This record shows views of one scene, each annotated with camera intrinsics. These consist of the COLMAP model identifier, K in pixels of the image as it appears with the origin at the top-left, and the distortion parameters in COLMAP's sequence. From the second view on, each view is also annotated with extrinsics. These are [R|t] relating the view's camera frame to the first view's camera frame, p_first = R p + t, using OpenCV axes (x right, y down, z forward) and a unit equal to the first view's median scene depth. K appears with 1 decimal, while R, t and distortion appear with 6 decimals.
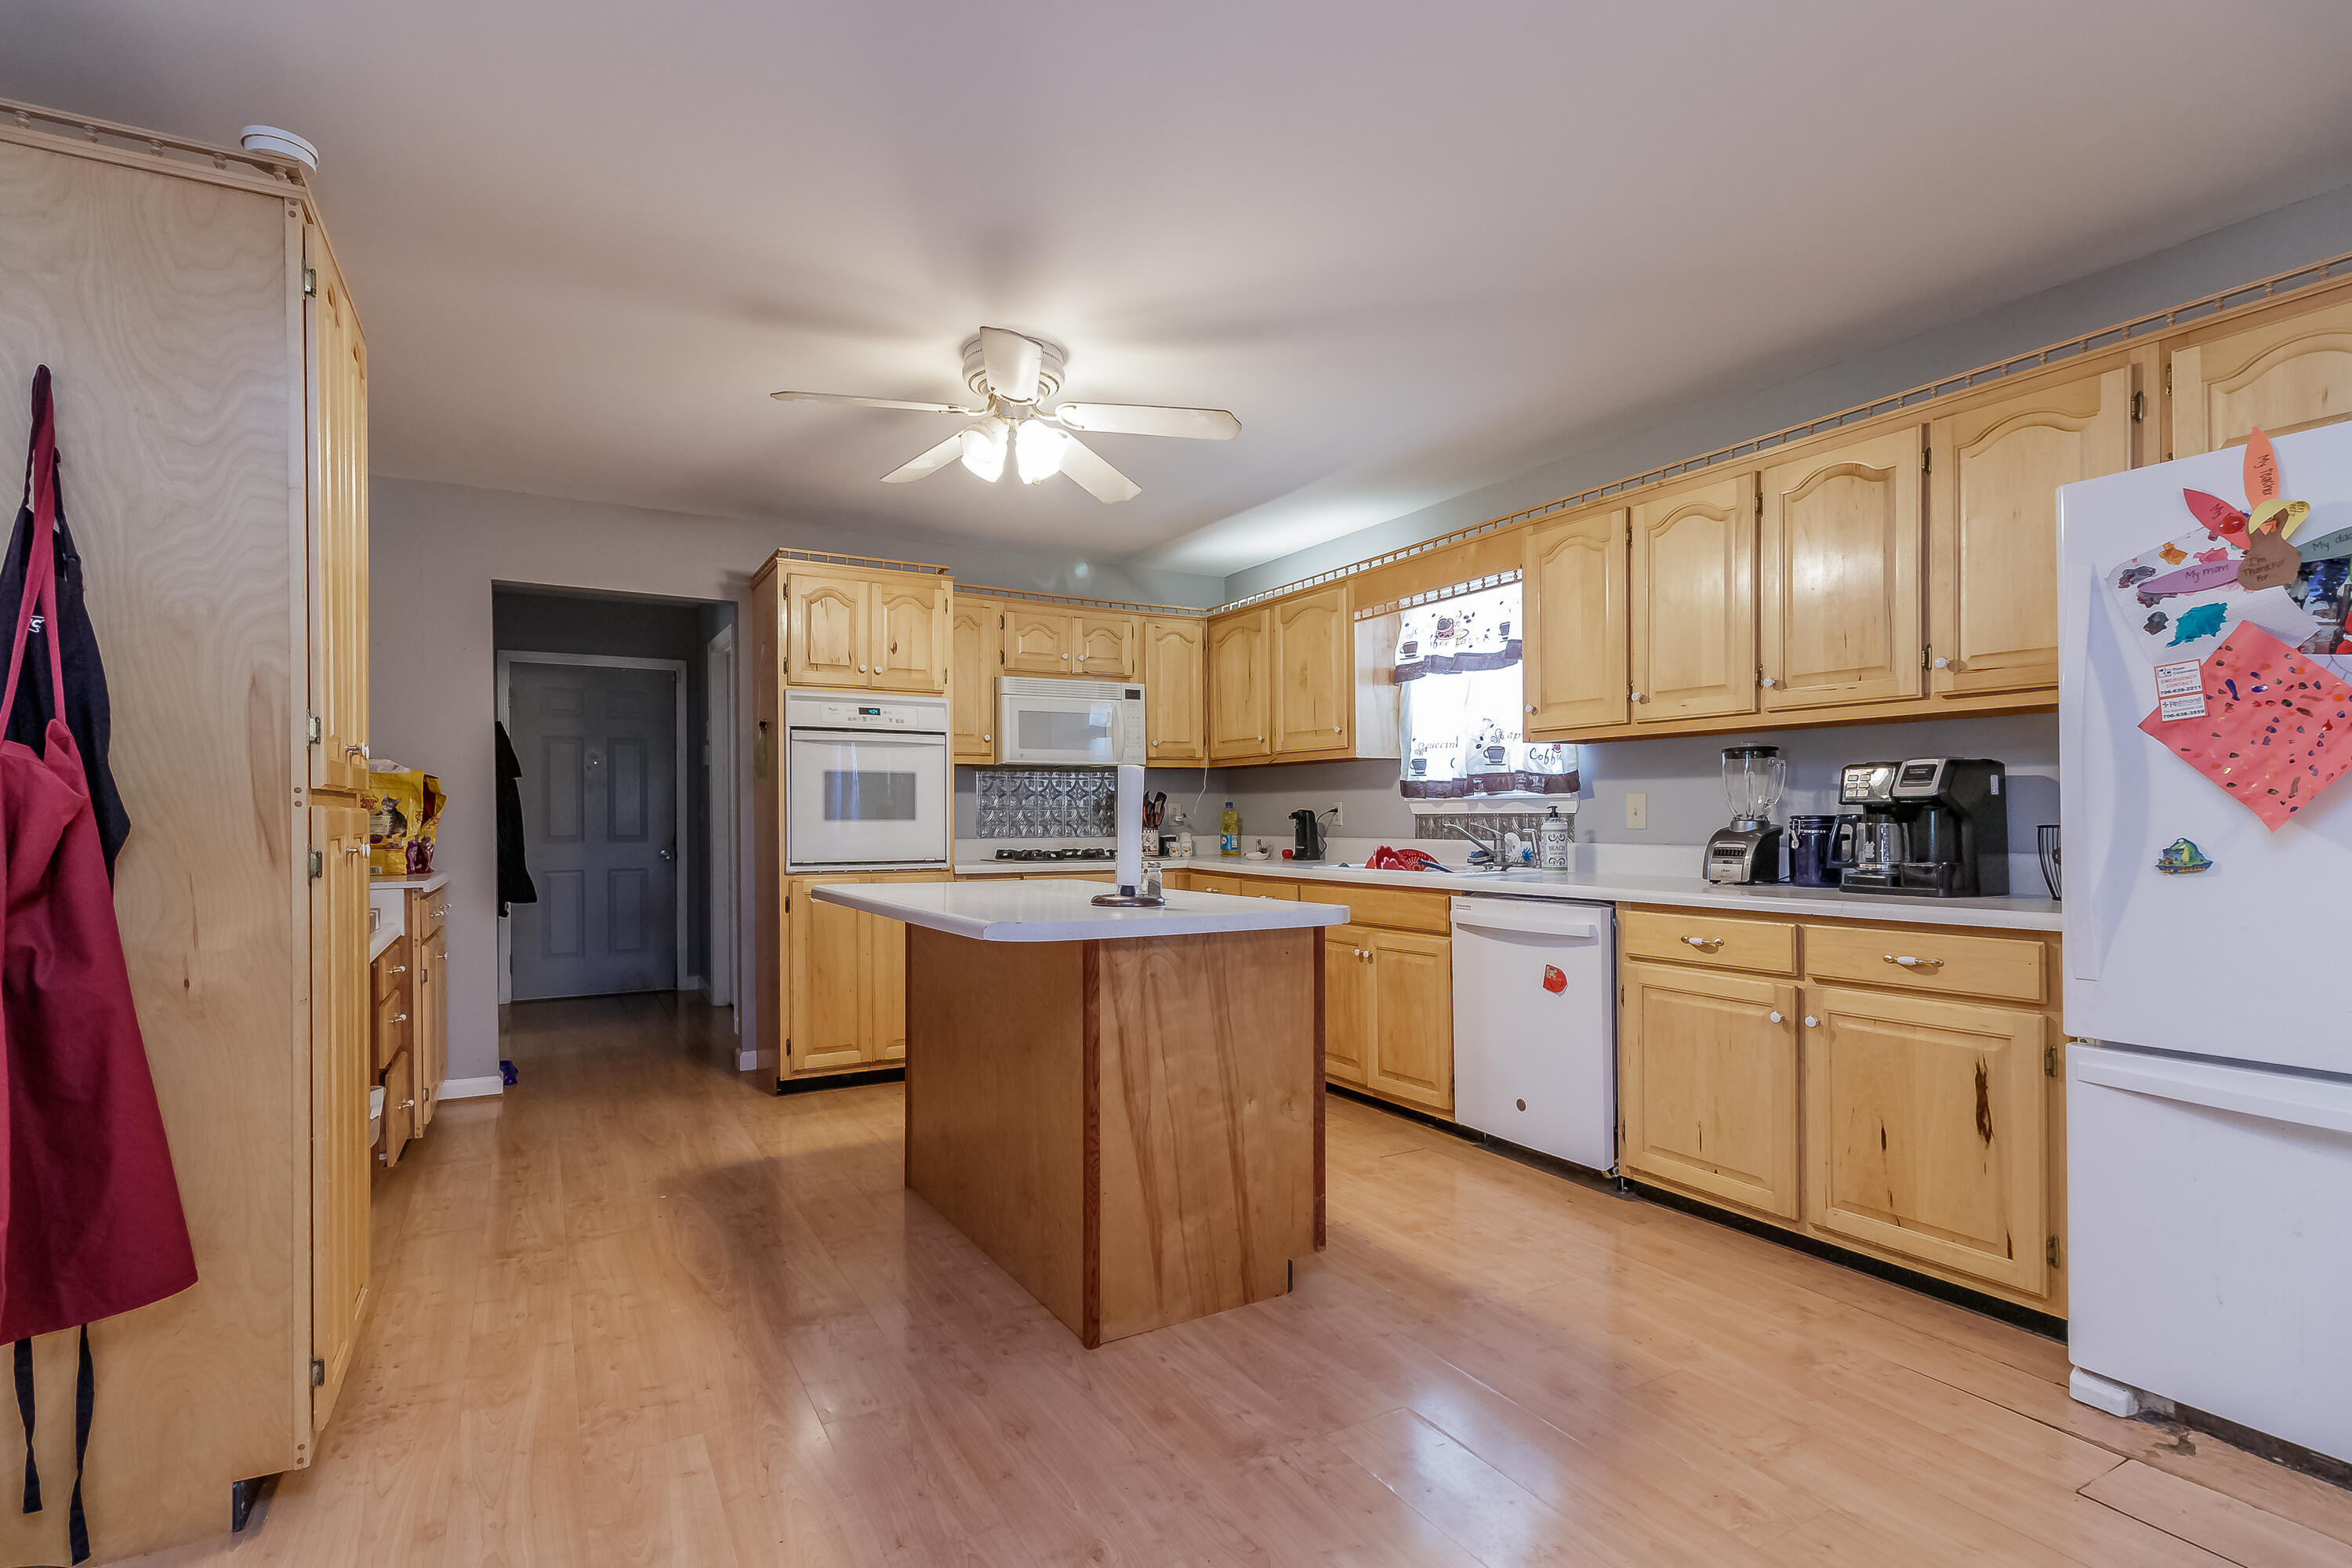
lens RADIAL K [[1104.2, 0, 1157.8], [0, 1104.2, 808.6], [0, 0, 1]] dist [0.001756, 0.000848]
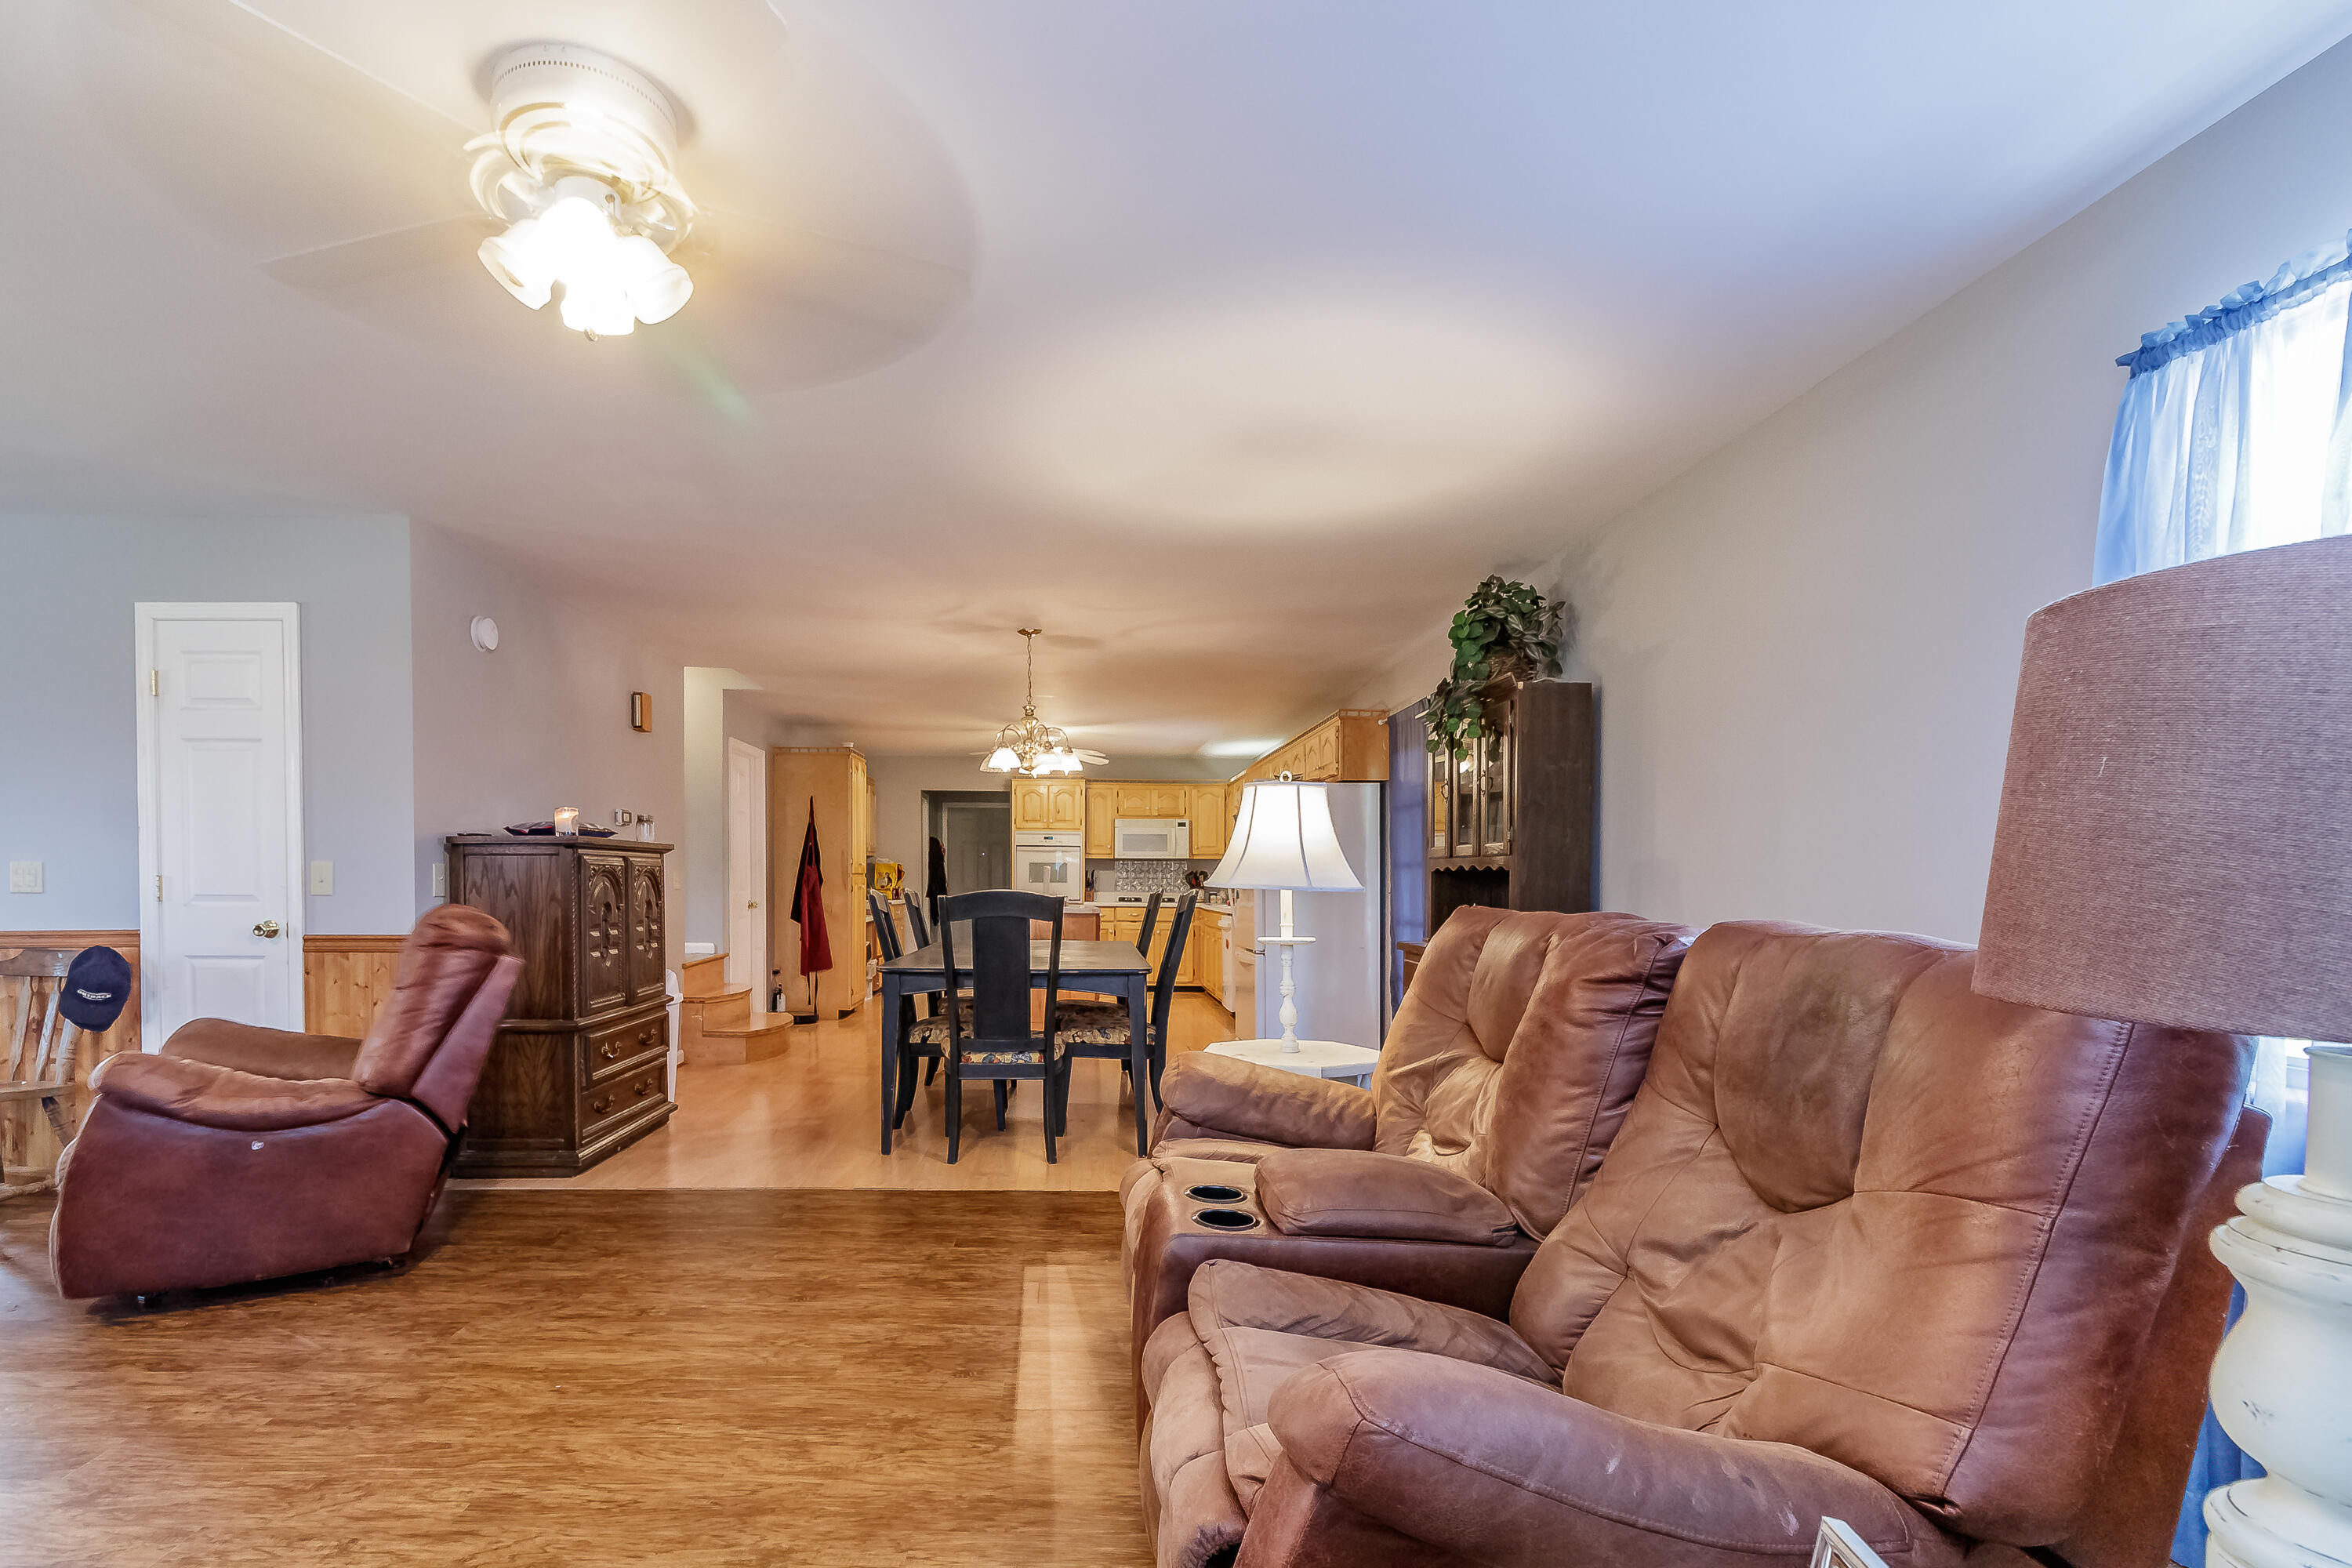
lens RADIAL K [[1128.1, 0, 1072.0], [0, 1128.1, 892.6], [0, 0, 1]] dist [0.000710, -0.000048]
pose [[0.871175, 0.018075, -0.490640, 1.026678], [-0.011093, 0.999792, 0.017135, -0.011641], [0.490847, -0.009485, 0.871194, -1.162979]]
